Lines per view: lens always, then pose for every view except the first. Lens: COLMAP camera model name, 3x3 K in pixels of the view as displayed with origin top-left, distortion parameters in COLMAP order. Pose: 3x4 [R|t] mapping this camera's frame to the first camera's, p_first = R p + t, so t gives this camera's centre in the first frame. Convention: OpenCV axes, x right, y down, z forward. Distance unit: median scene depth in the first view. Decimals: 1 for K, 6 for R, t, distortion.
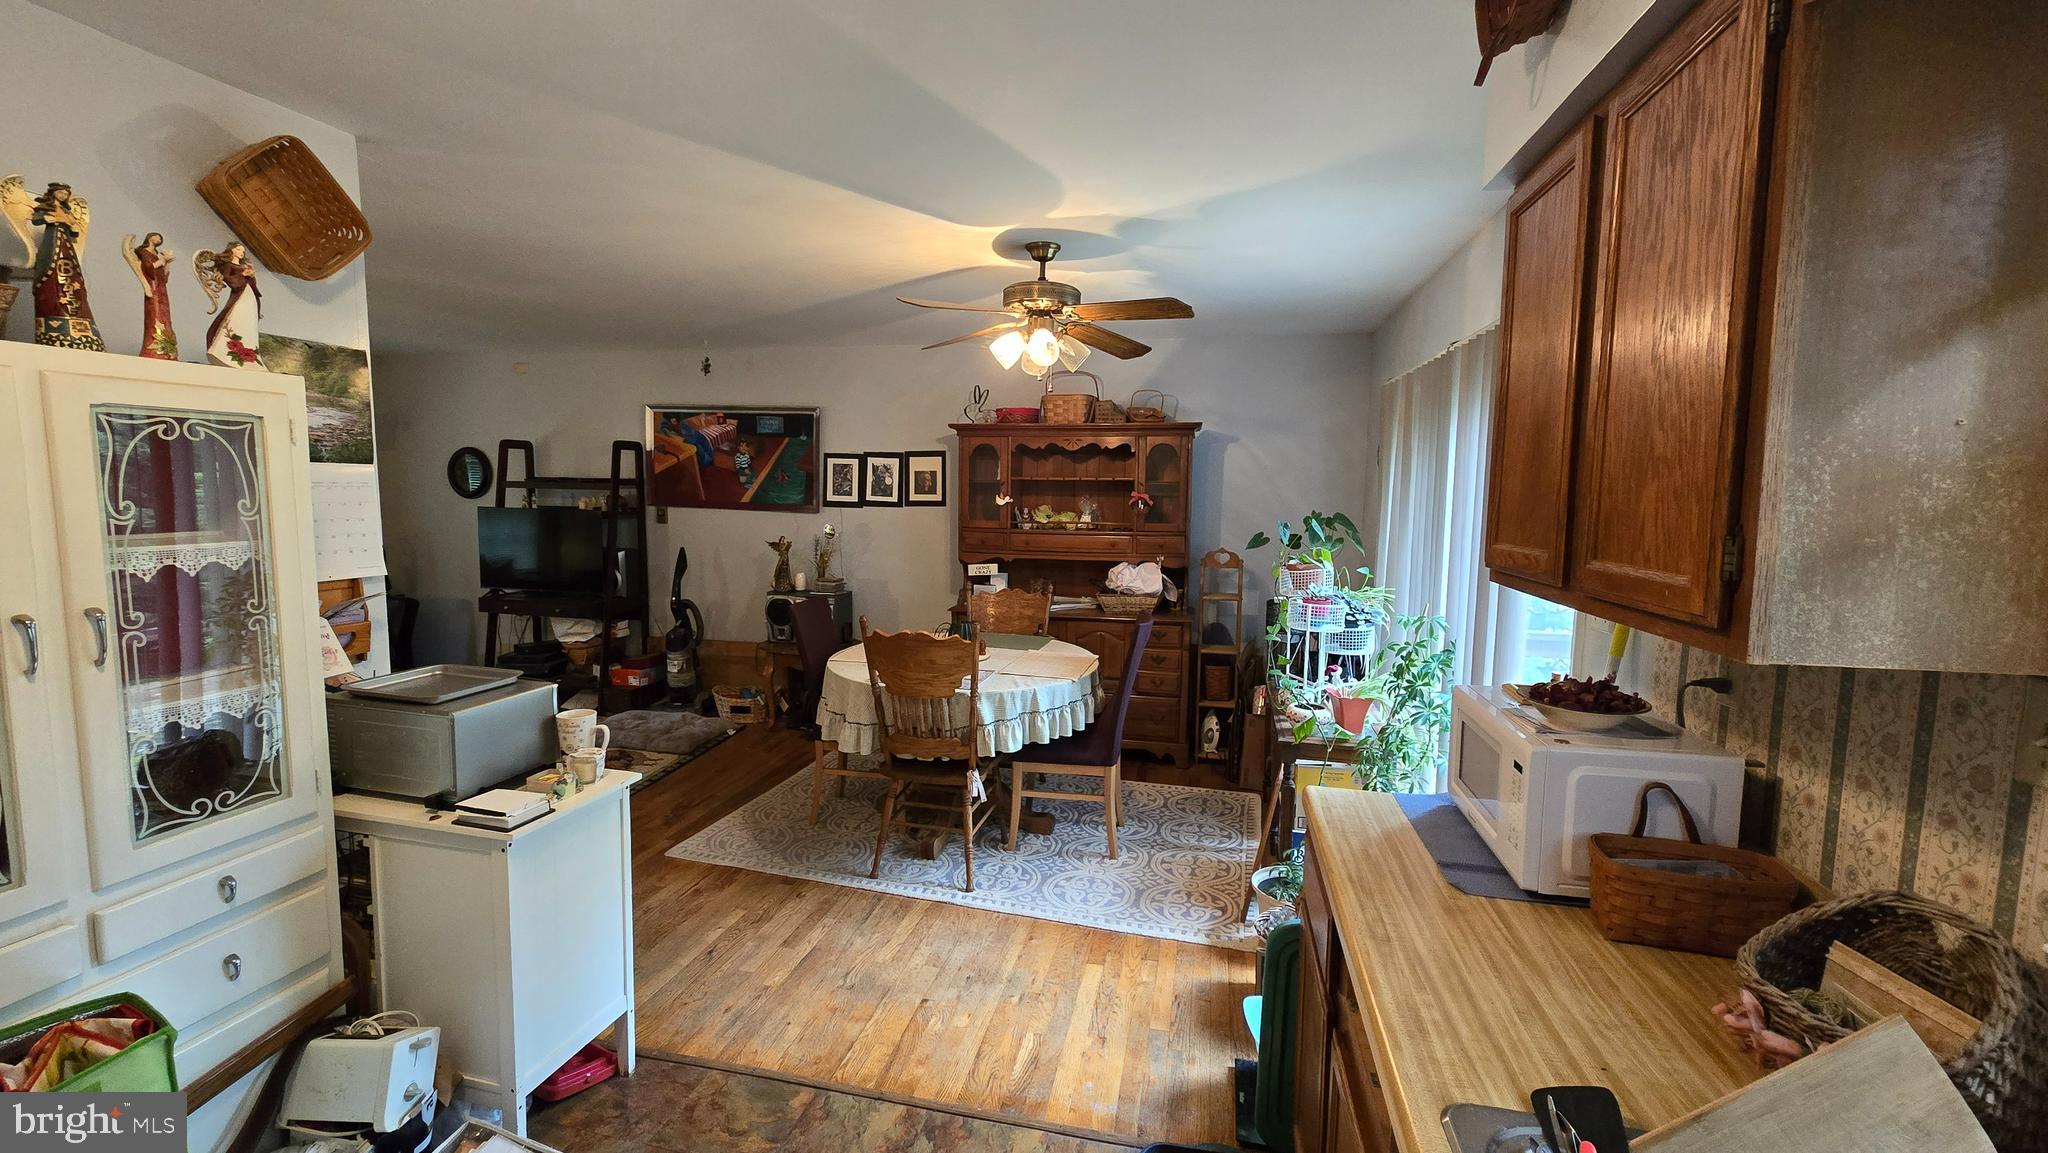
lens RADIAL K [[843.4, 0, 1016.9], [0, 843.4, 573.0], [0, 0, 1]] dist [-0.001105, -0.001341]
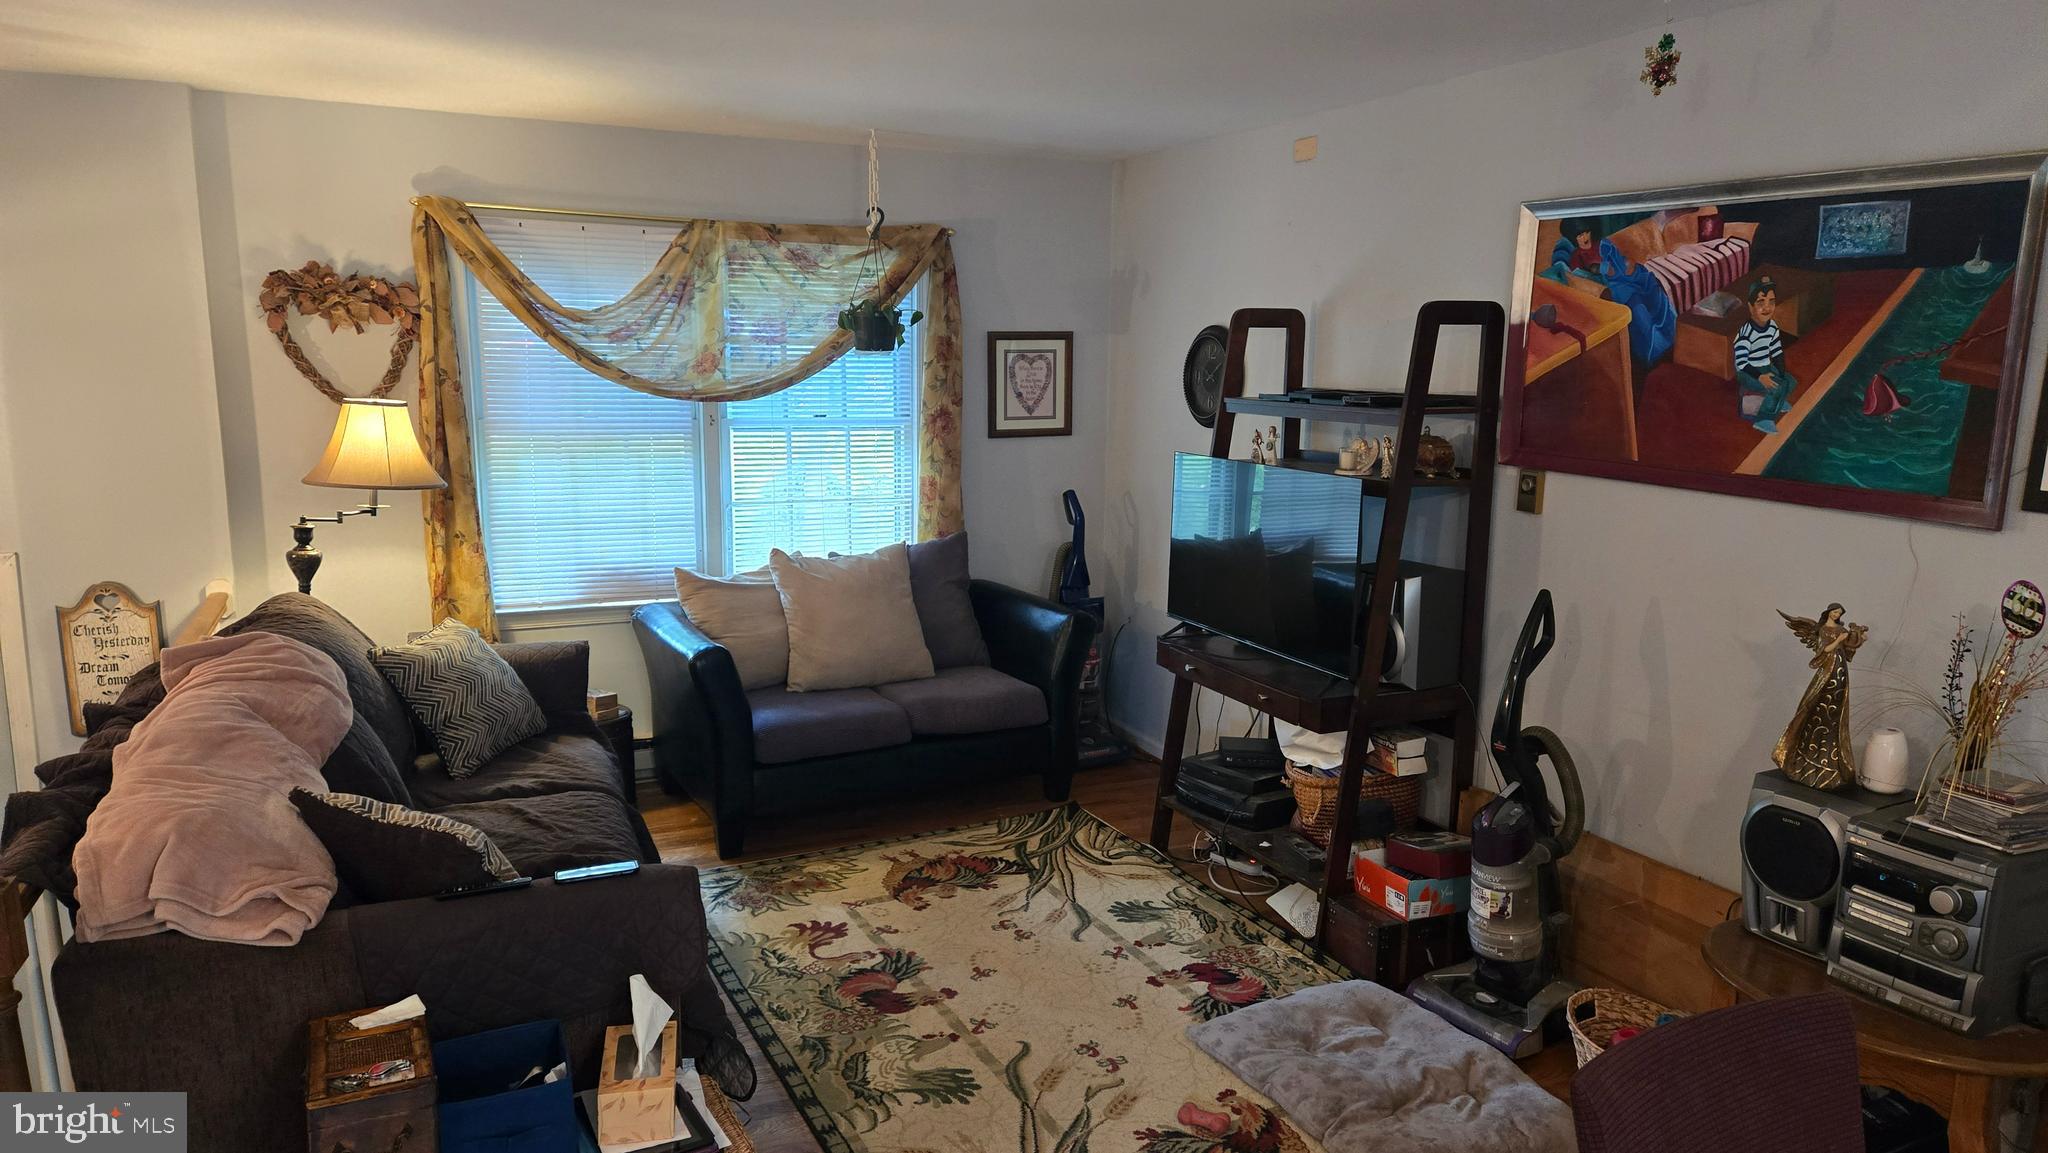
lens RADIAL K [[1371.8, 0, 1022.0], [0, 1371.8, 586.6], [0, 0, 1]] dist [0.090879, -0.095122]
pose [[0.613400, 0.126711, -0.779541, -0.066015], [-0.083646, 0.991917, 0.095413, -0.070219], [0.785330, 0.006679, 0.619041, 0.447411]]
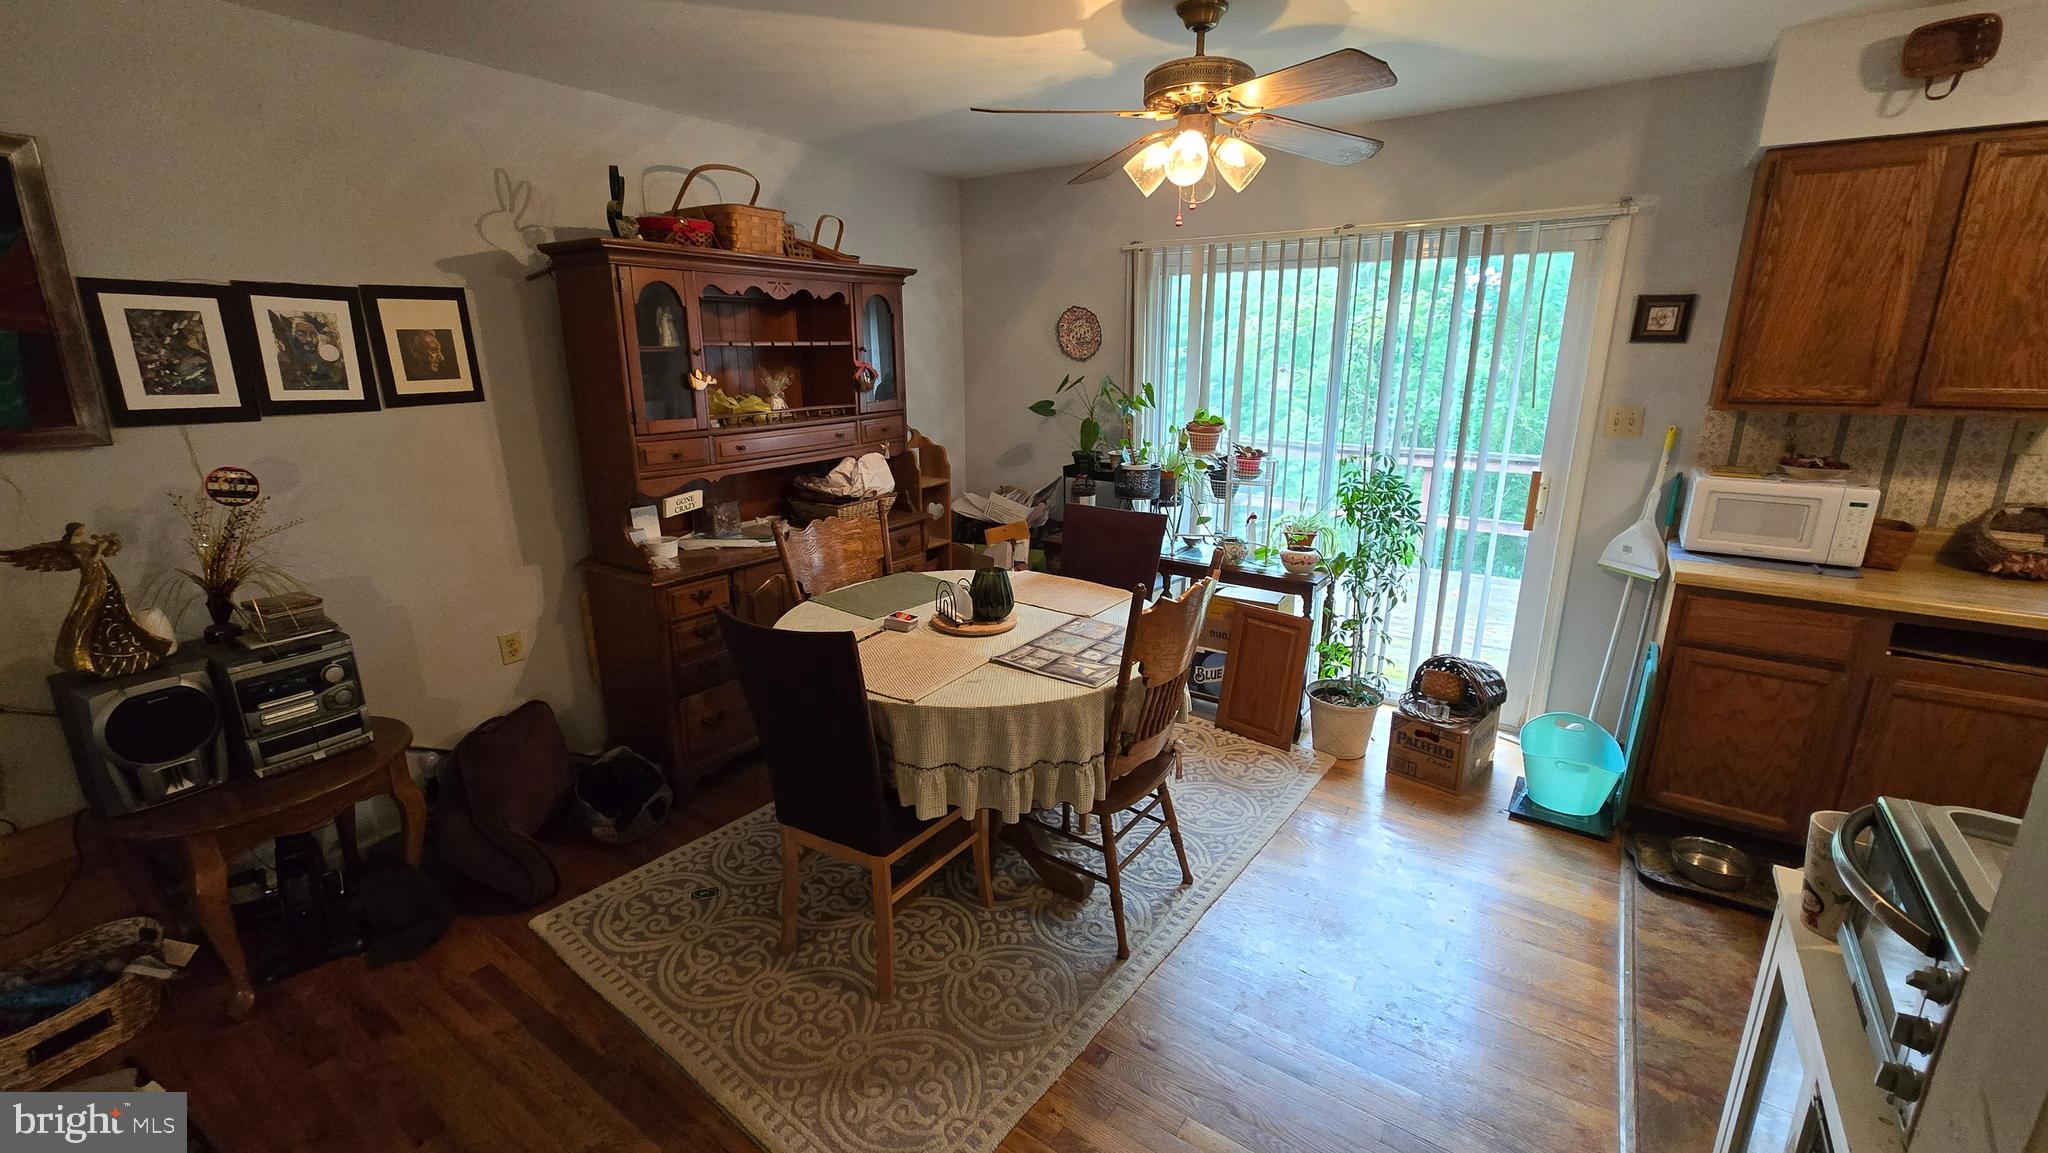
lens RADIAL K [[843.4, 0, 1016.9], [0, 843.4, 573.0], [0, 0, 1]] dist [-0.001105, -0.001341]
pose [[0.366275, -0.255722, 0.894678, -0.434082], [0.104849, 0.966714, 0.233388, -0.061494], [-0.924581, 0.008322, 0.380895, 0.489257]]
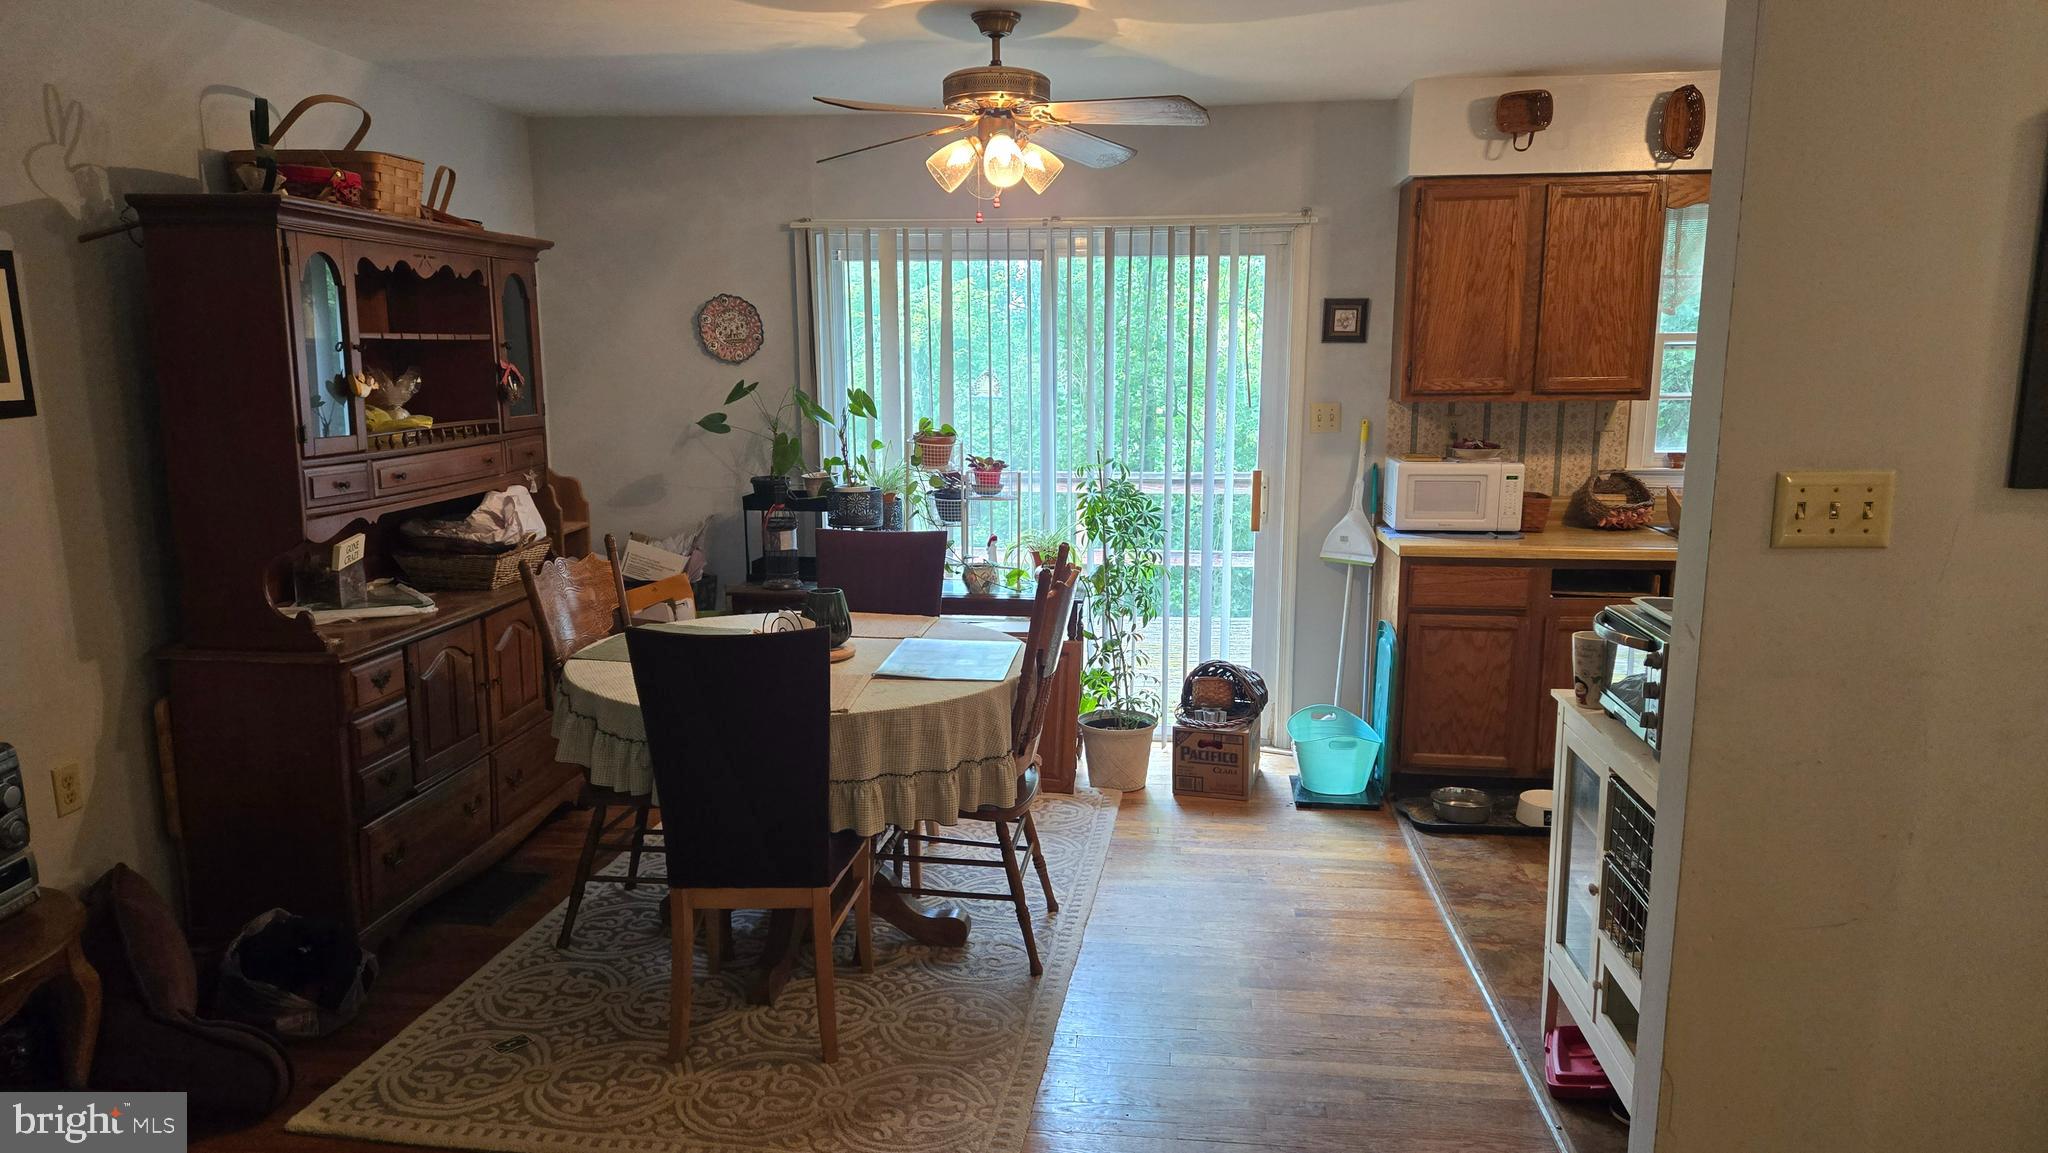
lens RADIAL K [[1371.8, 0, 1022.0], [0, 1371.8, 586.6], [0, 0, 1]] dist [0.090879, -0.095122]
pose [[-0.126626, -0.181221, 0.975256, -0.679698], [0.101876, 0.975595, 0.194512, -0.078217], [-0.986705, 0.123986, -0.105074, 0.648016]]
